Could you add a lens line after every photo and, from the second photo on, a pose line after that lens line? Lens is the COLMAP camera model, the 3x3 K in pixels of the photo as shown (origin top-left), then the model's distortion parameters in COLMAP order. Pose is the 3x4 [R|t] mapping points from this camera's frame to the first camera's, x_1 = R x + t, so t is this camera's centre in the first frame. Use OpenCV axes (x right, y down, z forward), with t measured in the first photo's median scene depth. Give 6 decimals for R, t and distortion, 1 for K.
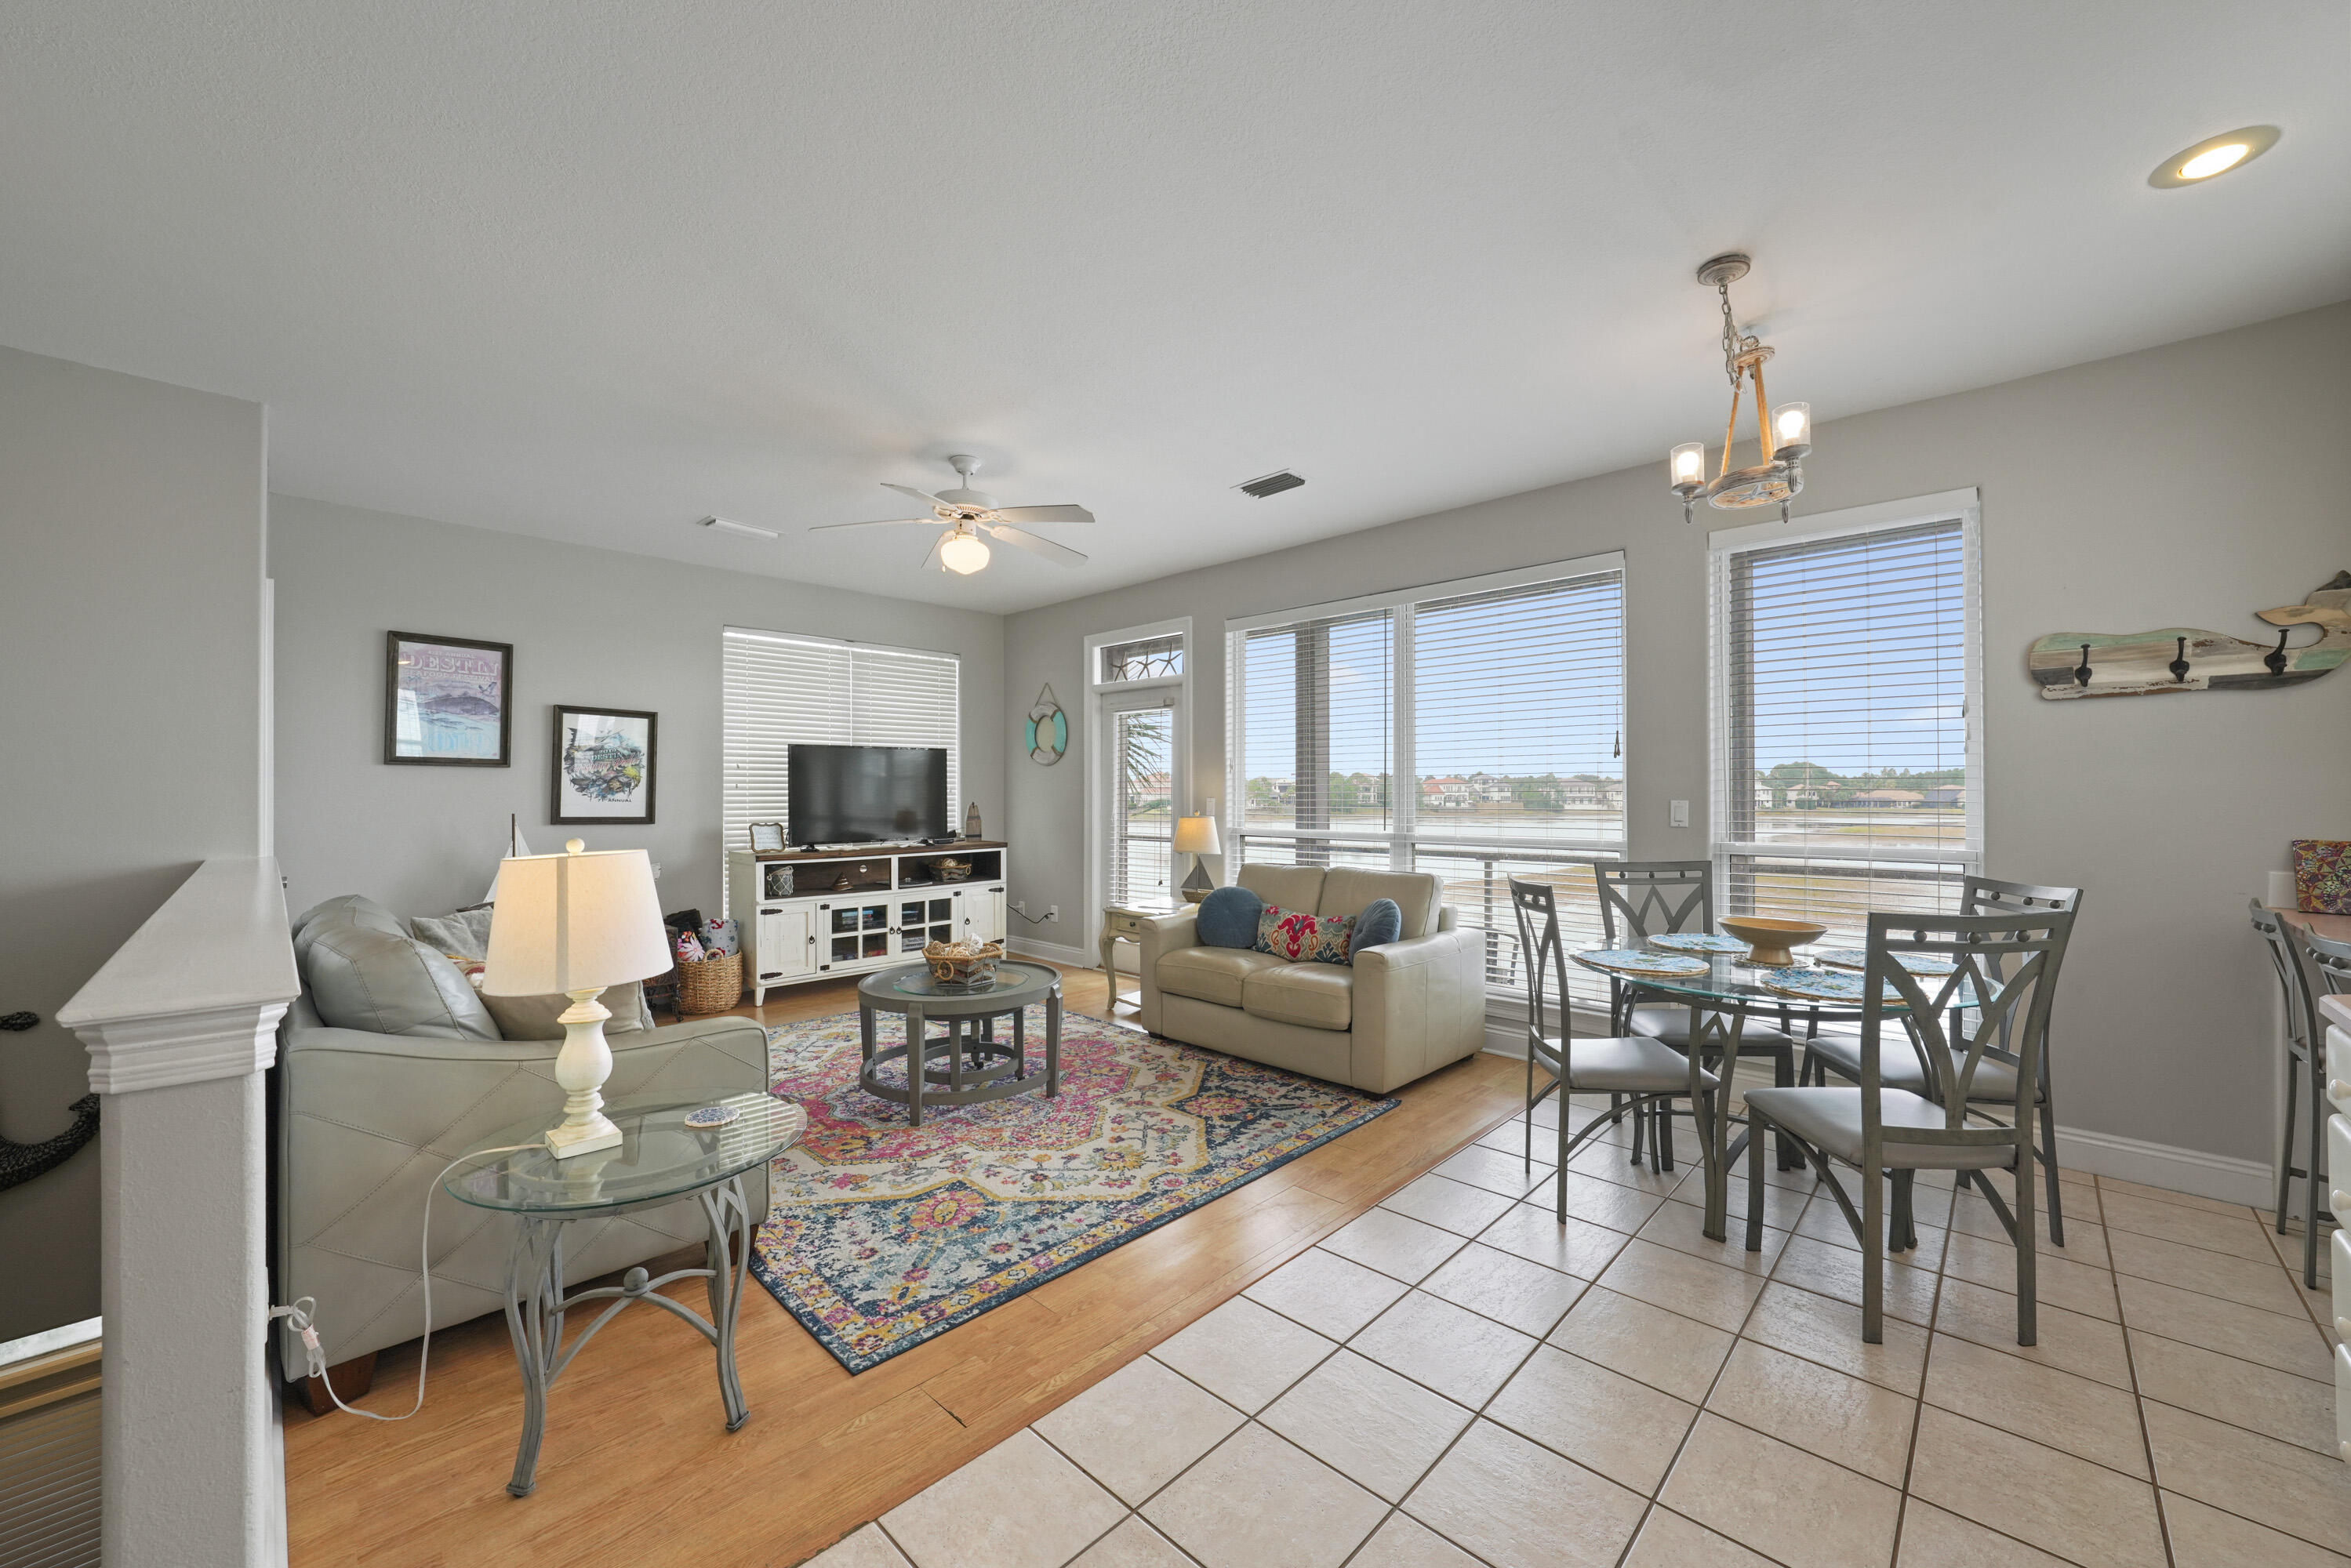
lens RADIAL K [[888.8, 0, 1175.5], [0, 888.8, 784.0], [0, 0, 1]] dist [-0.025230, 0.000009]
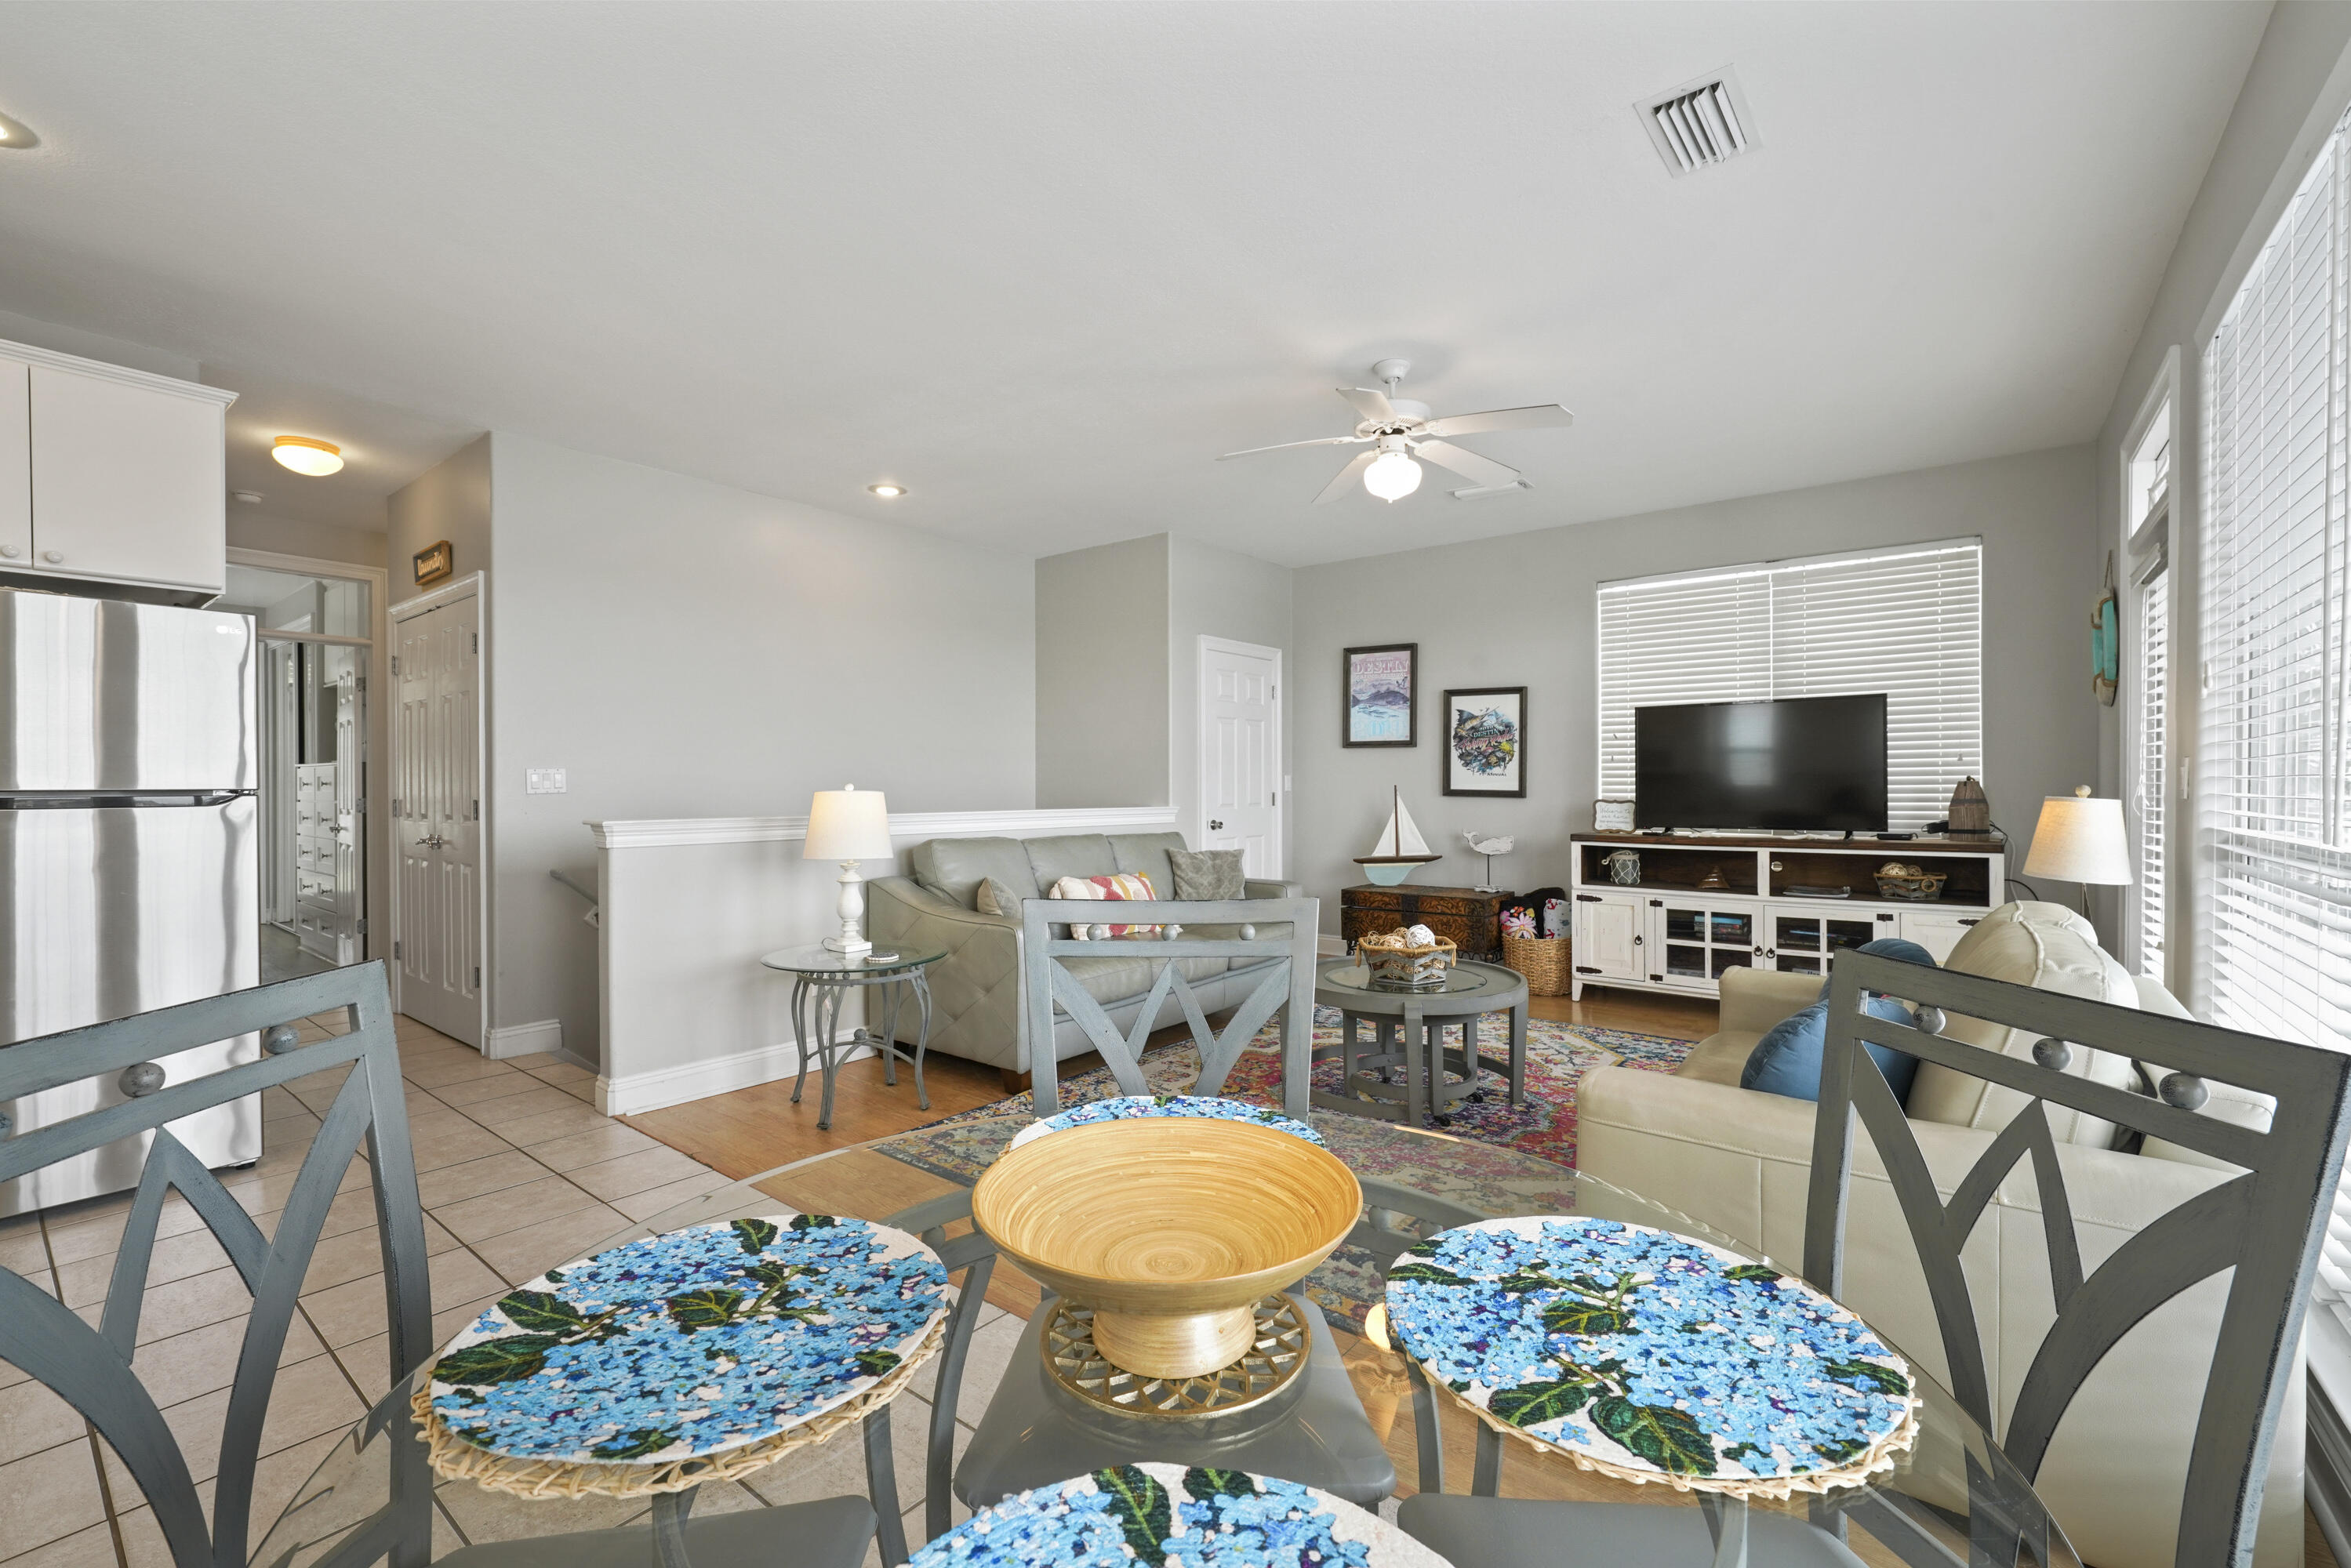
lens RADIAL K [[981.1, 0, 1175.5], [0, 981.1, 784.0], [0, 0, 1]] dist [-0.001709, -0.000087]
pose [[0.100995, -0.000110, -0.994887, 0.572095], [0.011649, 0.999932, 0.001072, 0.028109], [0.994819, -0.011698, 0.100989, 0.582719]]
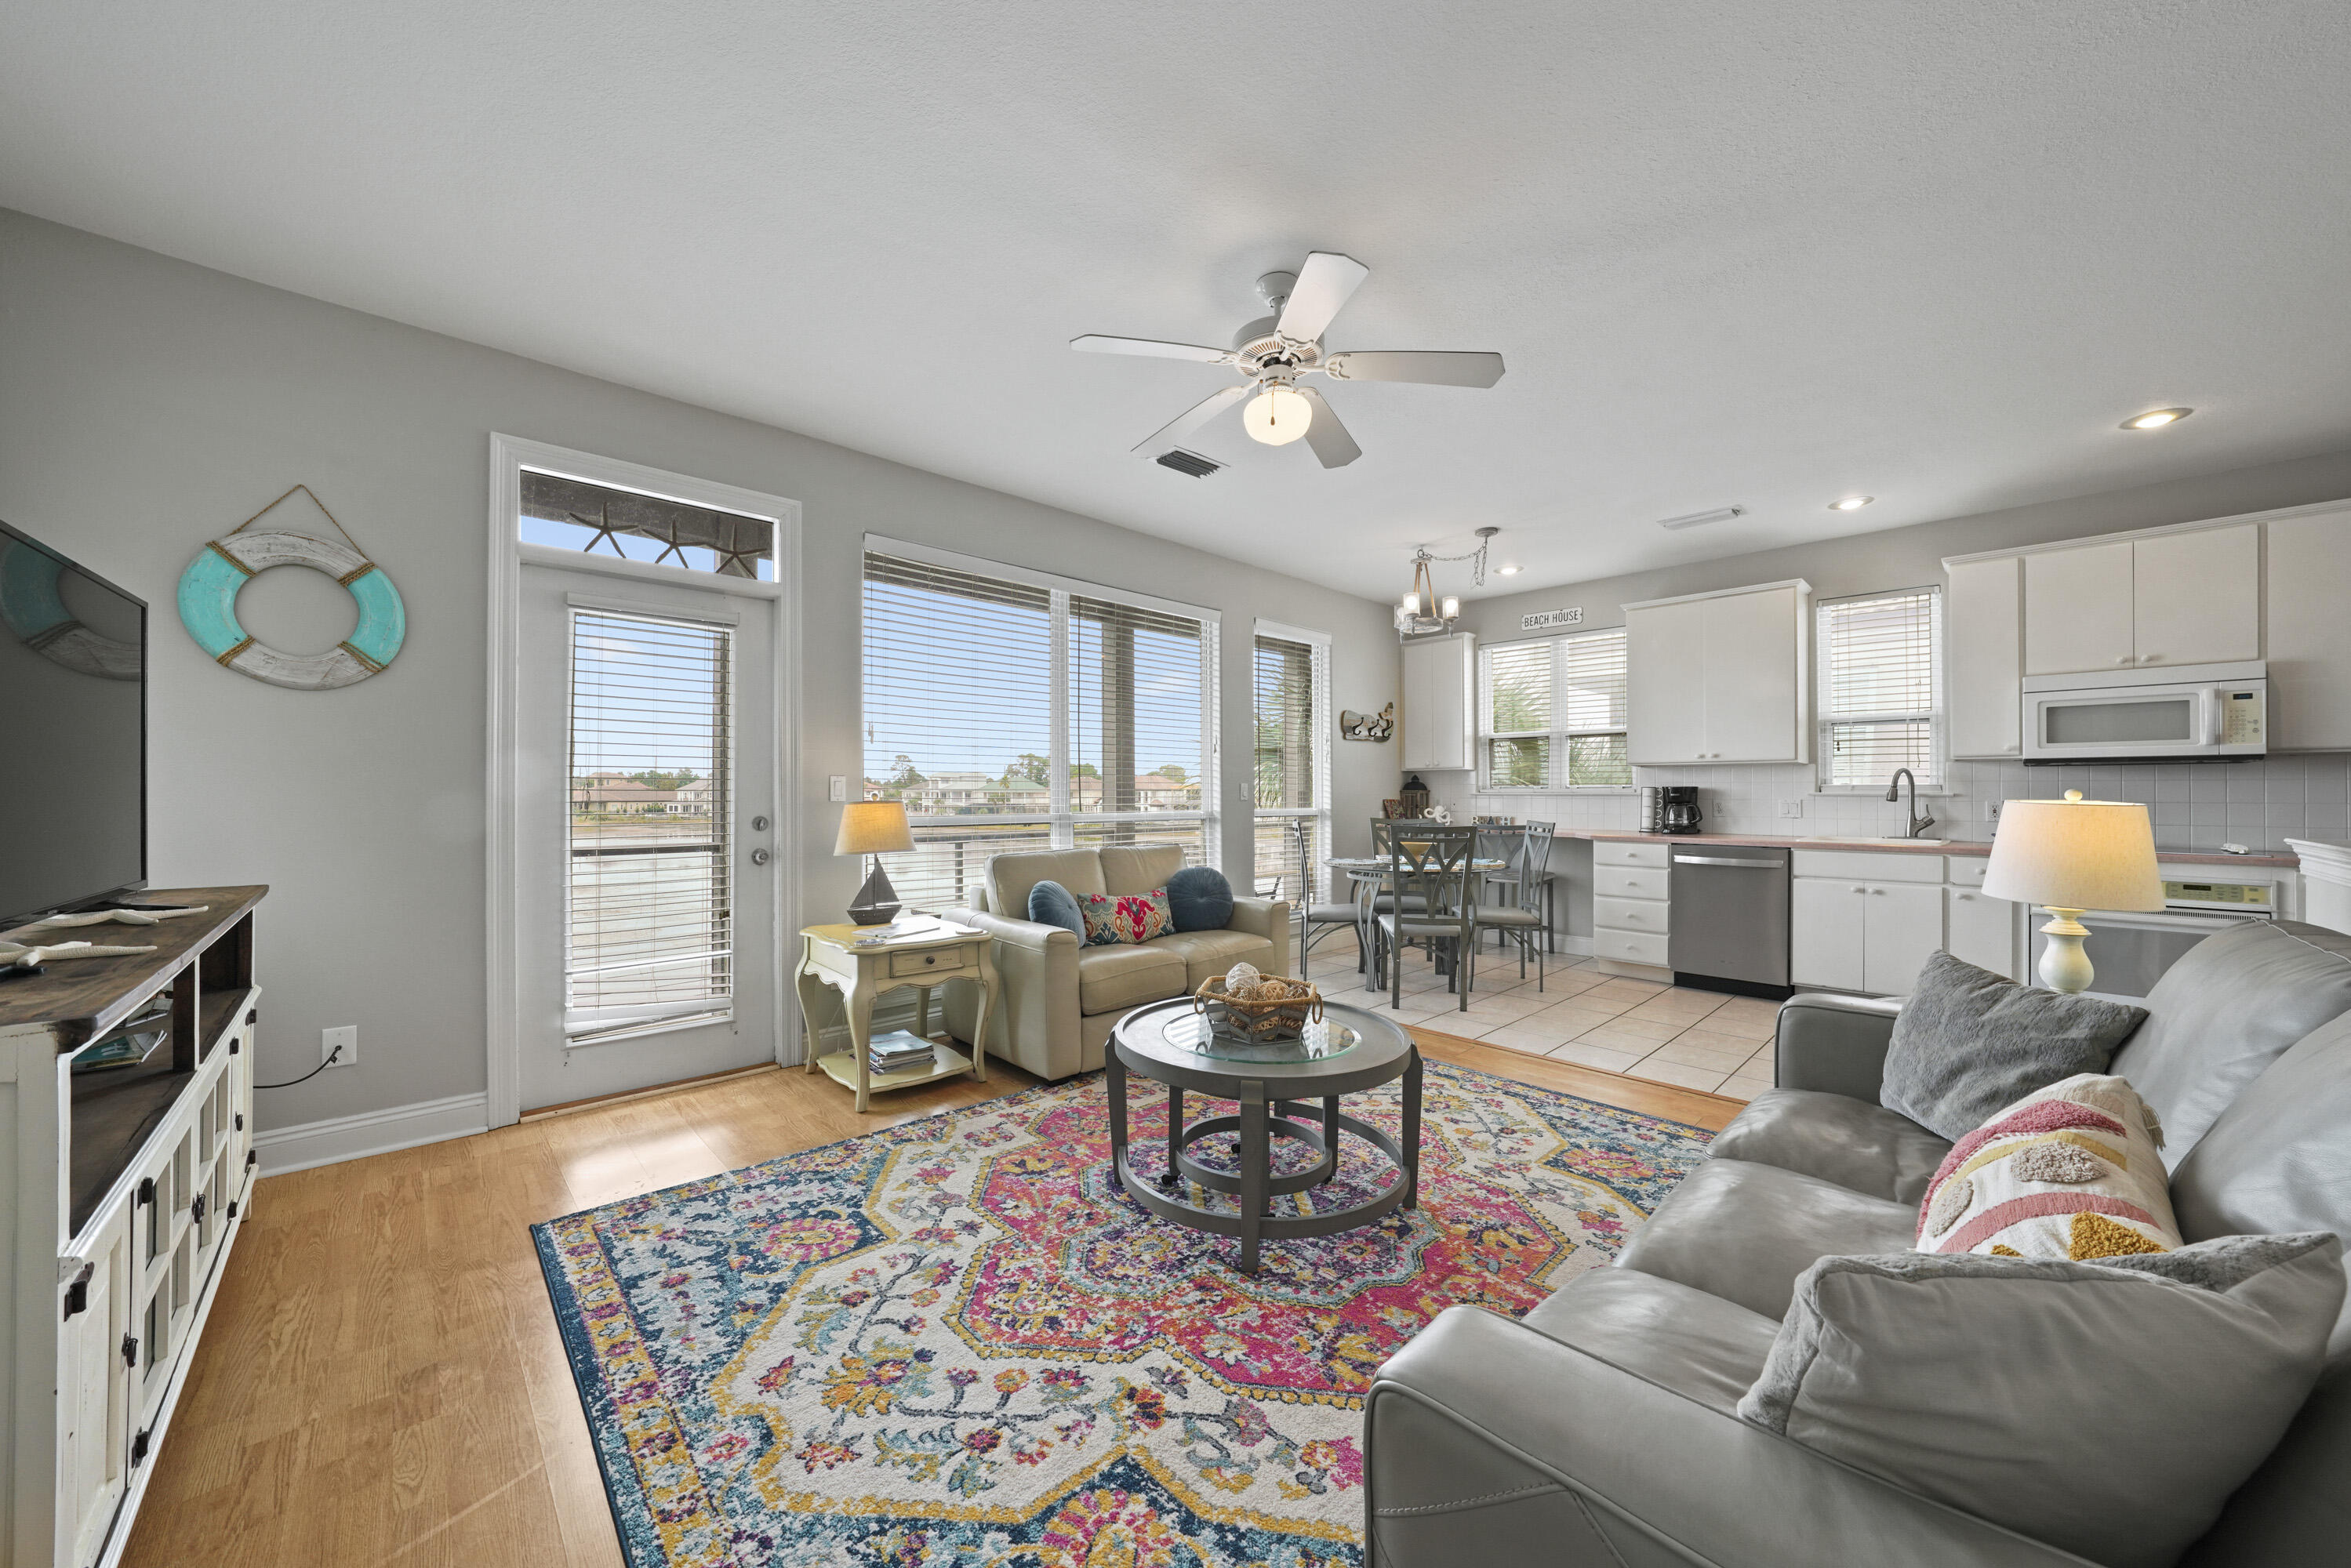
lens RADIAL K [[828.8, 0, 1175.5], [0, 828.8, 784.0], [0, 0, 1]] dist [-0.024400, -0.000001]
pose [[0.047382, 0.012662, 0.998797, -0.748546], [-0.010453, 0.999871, -0.012180, 0.032418], [-0.998822, -0.009863, 0.047508, 0.878129]]
